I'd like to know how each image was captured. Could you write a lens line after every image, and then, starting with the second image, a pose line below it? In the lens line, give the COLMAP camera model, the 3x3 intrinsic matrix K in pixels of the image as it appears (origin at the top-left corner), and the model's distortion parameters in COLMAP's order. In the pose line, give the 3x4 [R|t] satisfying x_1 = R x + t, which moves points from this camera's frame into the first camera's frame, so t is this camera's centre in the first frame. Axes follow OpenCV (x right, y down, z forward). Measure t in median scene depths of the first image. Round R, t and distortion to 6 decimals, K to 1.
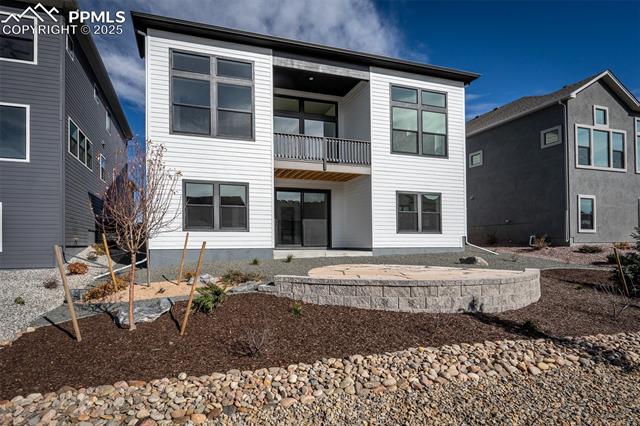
lens RADIAL K [[378.2, 0, 319.2], [0, 378.2, 241.6], [0, 0, 1]] dist [-0.002391, -0.000285]
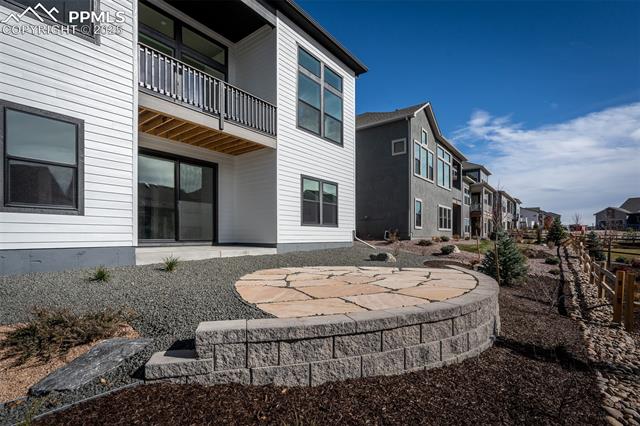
lens RADIAL K [[298.3, 0, 311.3], [0, 298.3, 233.4], [0, 0, 1]] dist [-0.000705, 0.000201]
pose [[0.864109, 0.012772, 0.503143, -0.104671], [-0.013431, 0.999907, -0.002316, -0.003483], [-0.503126, -0.004756, 0.864200, 0.424403]]
